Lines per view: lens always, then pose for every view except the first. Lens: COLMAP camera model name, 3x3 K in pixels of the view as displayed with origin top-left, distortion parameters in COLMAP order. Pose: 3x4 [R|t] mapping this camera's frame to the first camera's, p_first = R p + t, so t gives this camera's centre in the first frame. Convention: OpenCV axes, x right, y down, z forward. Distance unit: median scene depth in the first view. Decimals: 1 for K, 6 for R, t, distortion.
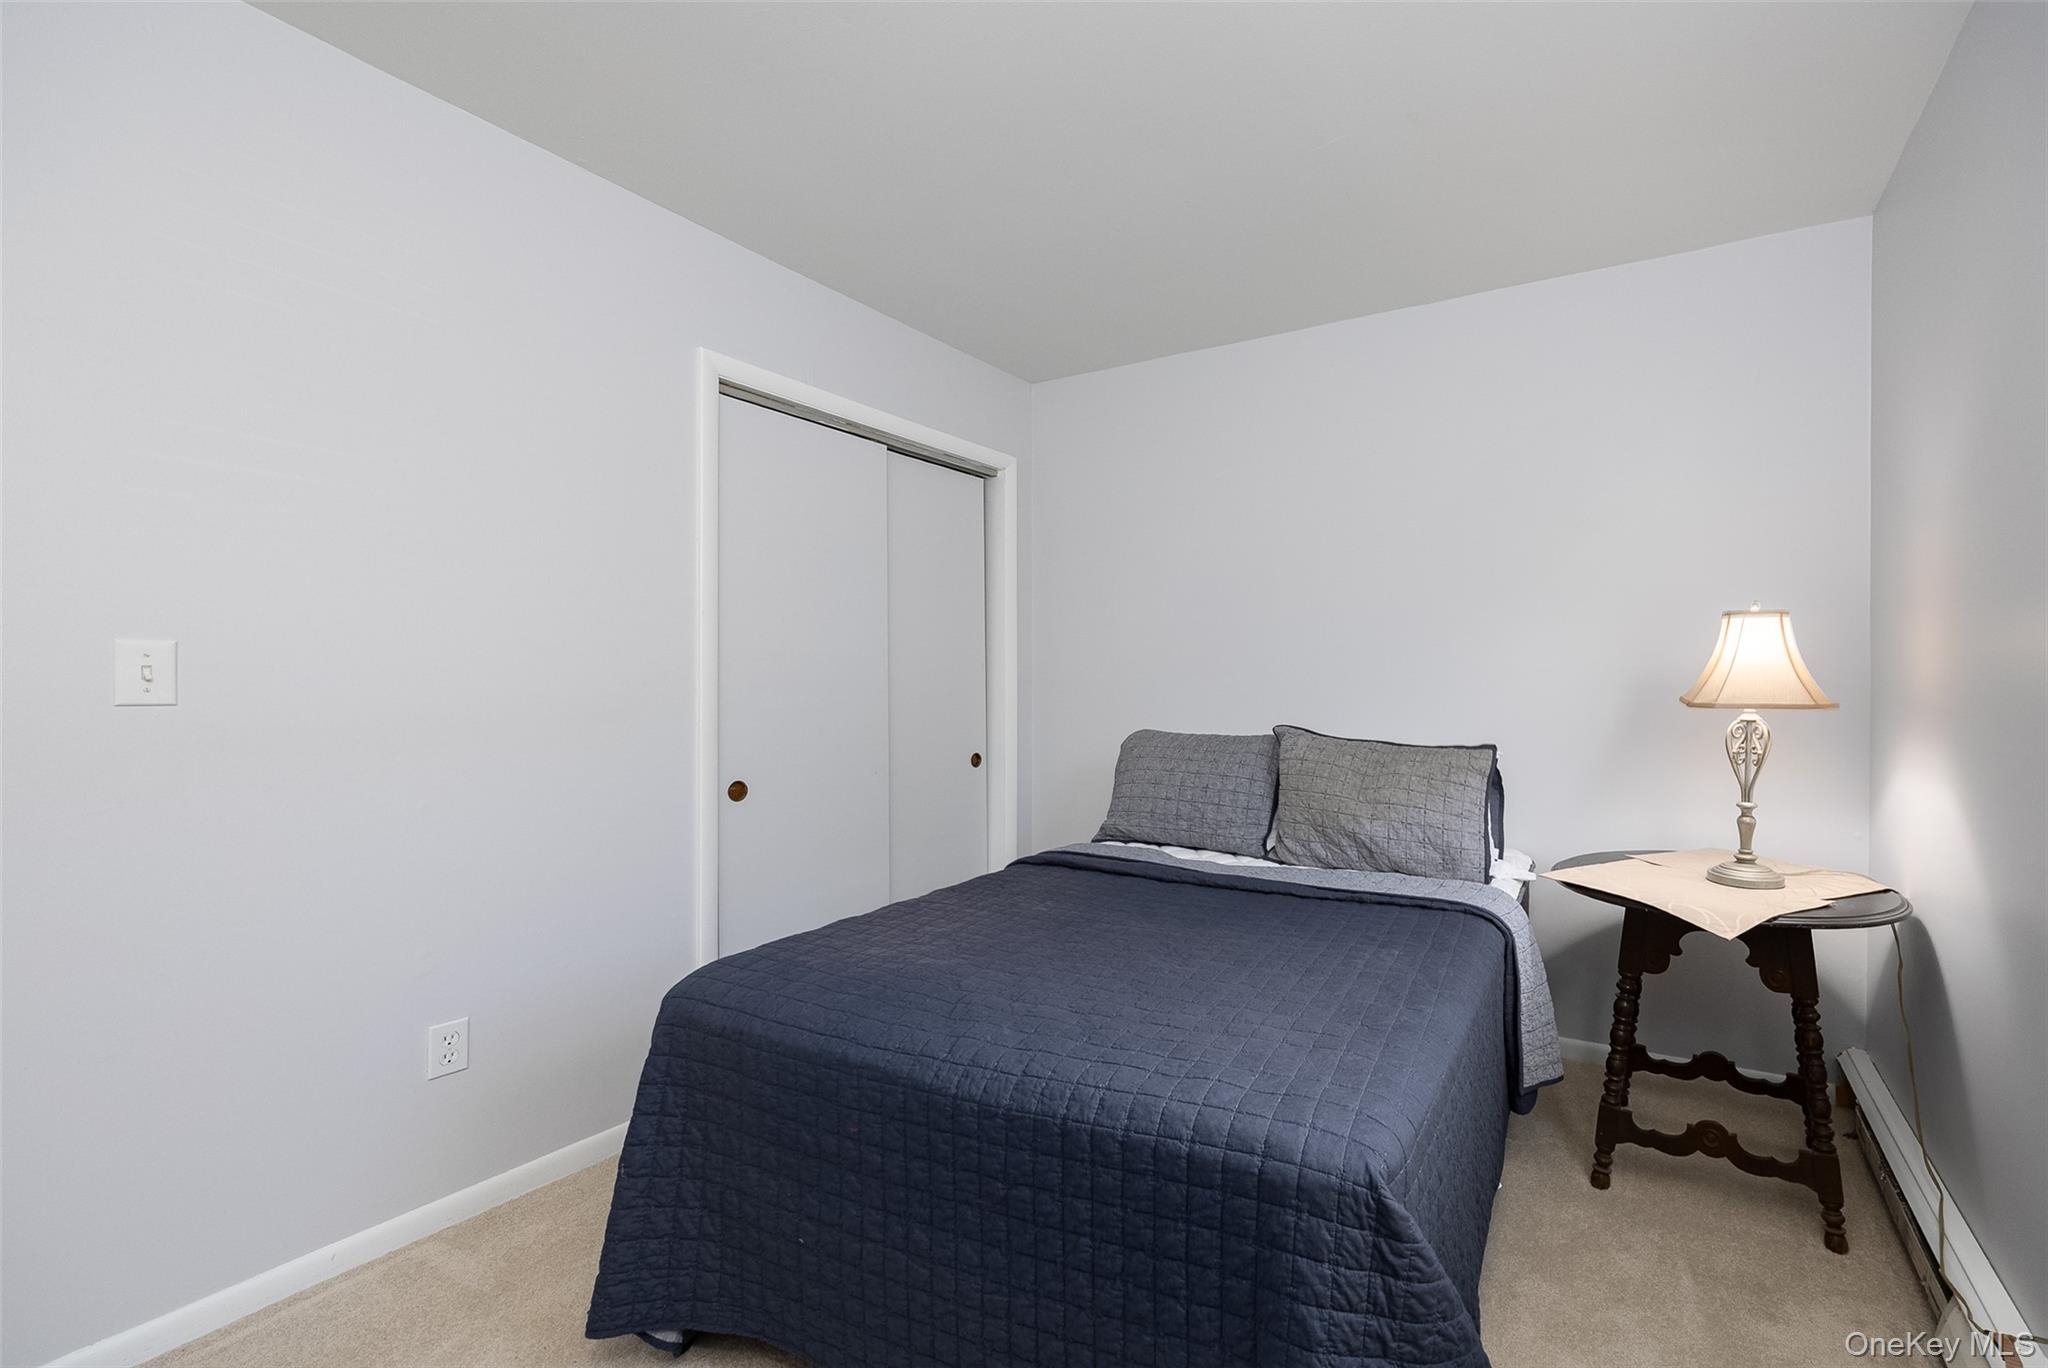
lens RADIAL K [[778.1, 0, 1025.7], [0, 778.1, 691.4], [0, 0, 1]] dist [-0.014547, 0.000003]
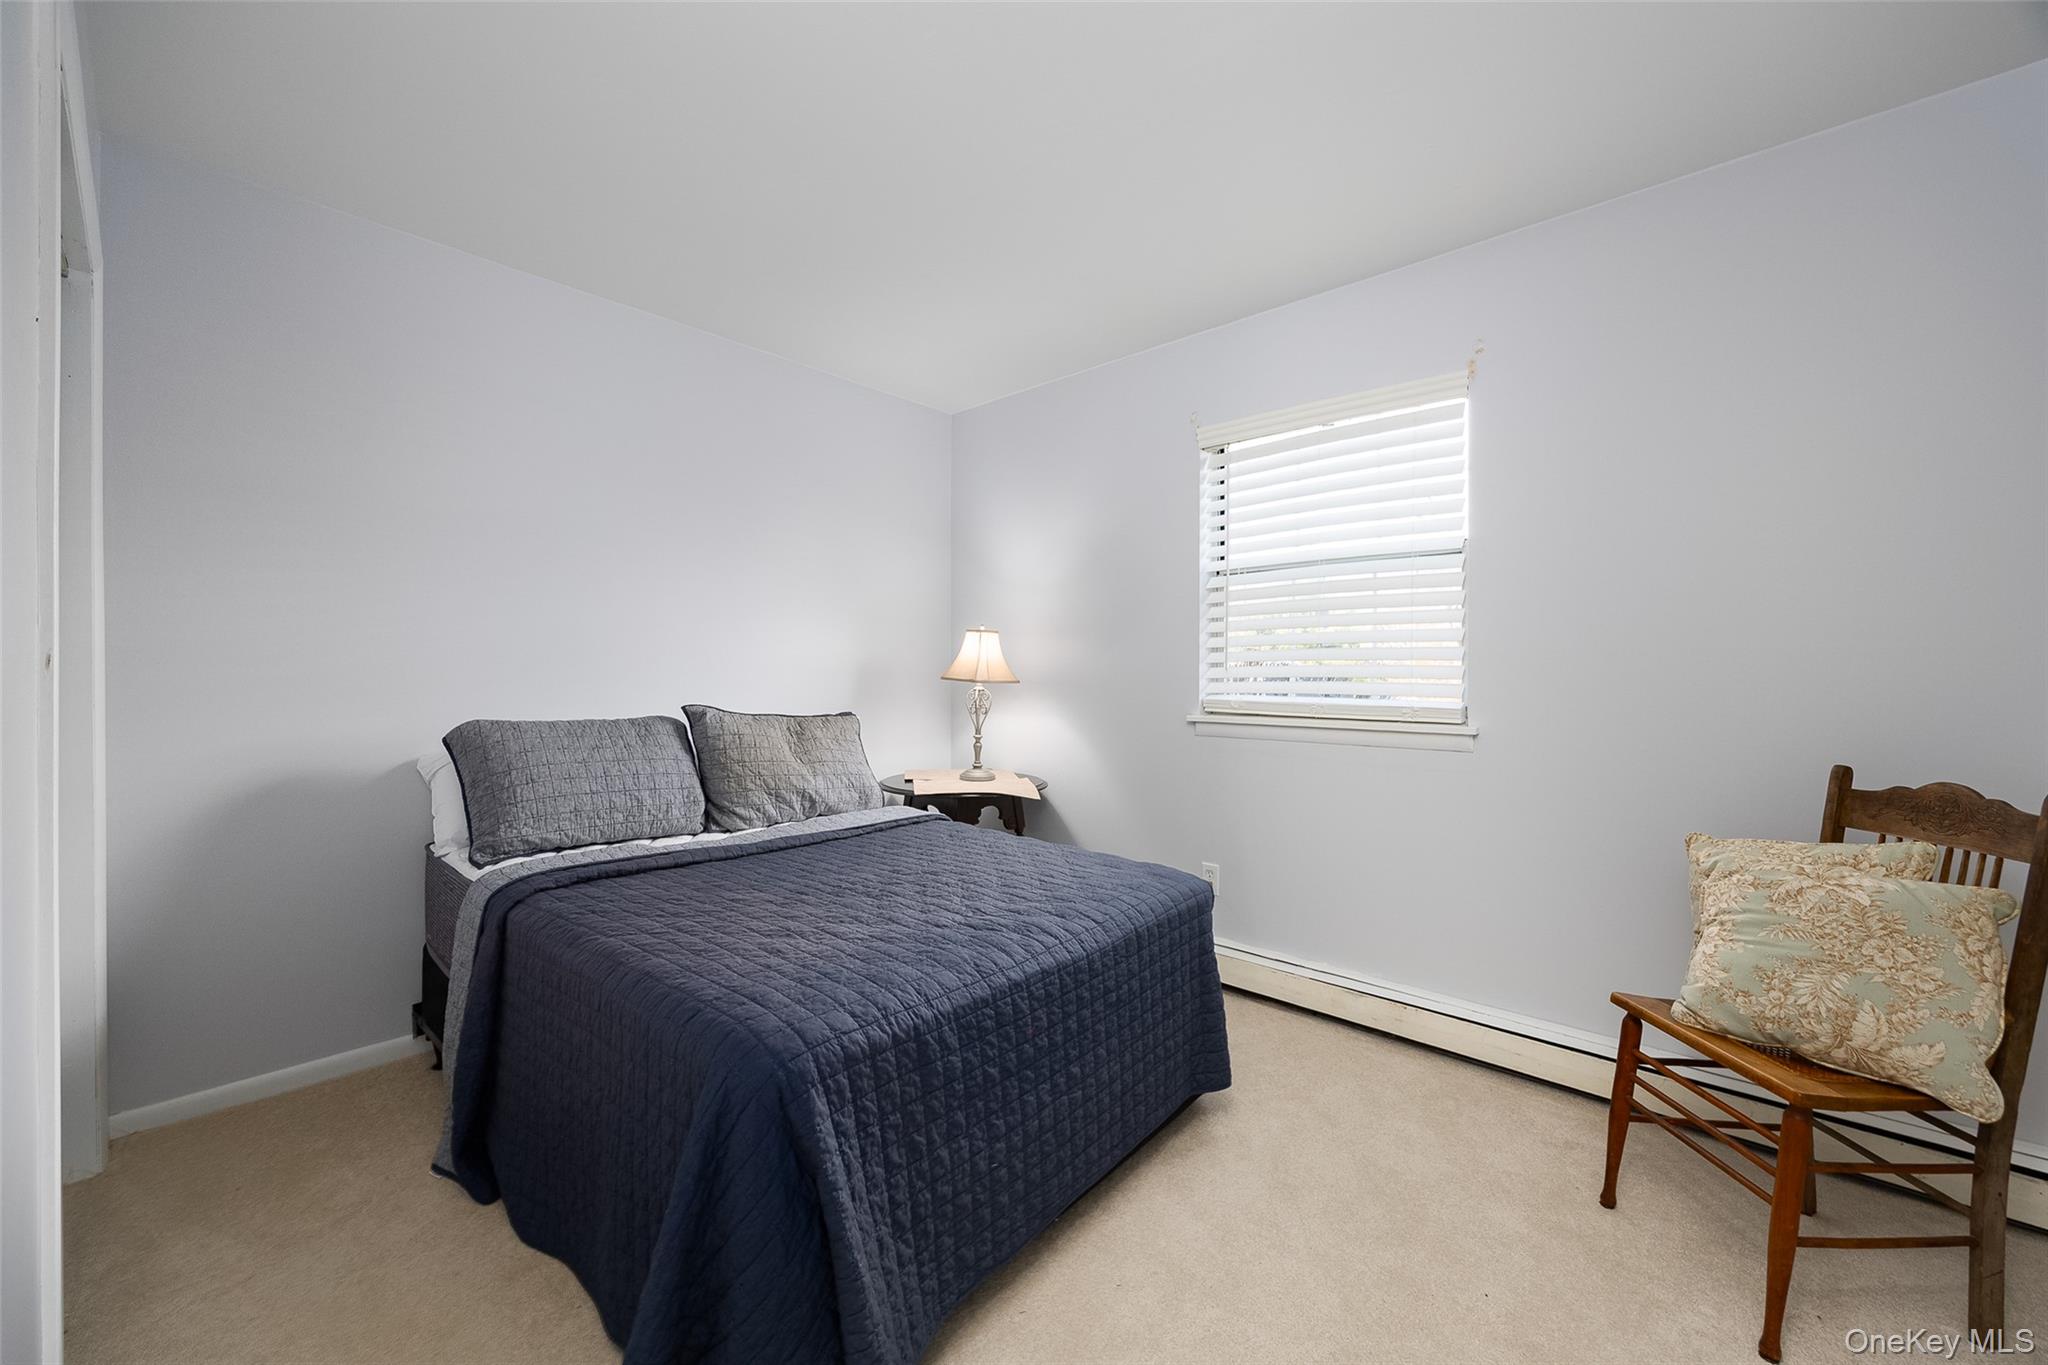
lens RADIAL K [[817.4, 0, 1048.1], [0, 817.4, 686.5], [0, 0, 1]] dist [-0.000133, -0.000024]
pose [[0.216308, -0.012555, 0.976244, -0.884031], [-0.002042, 0.999909, 0.013312, 0.005154], [-0.976323, -0.004873, 0.216263, 0.422651]]
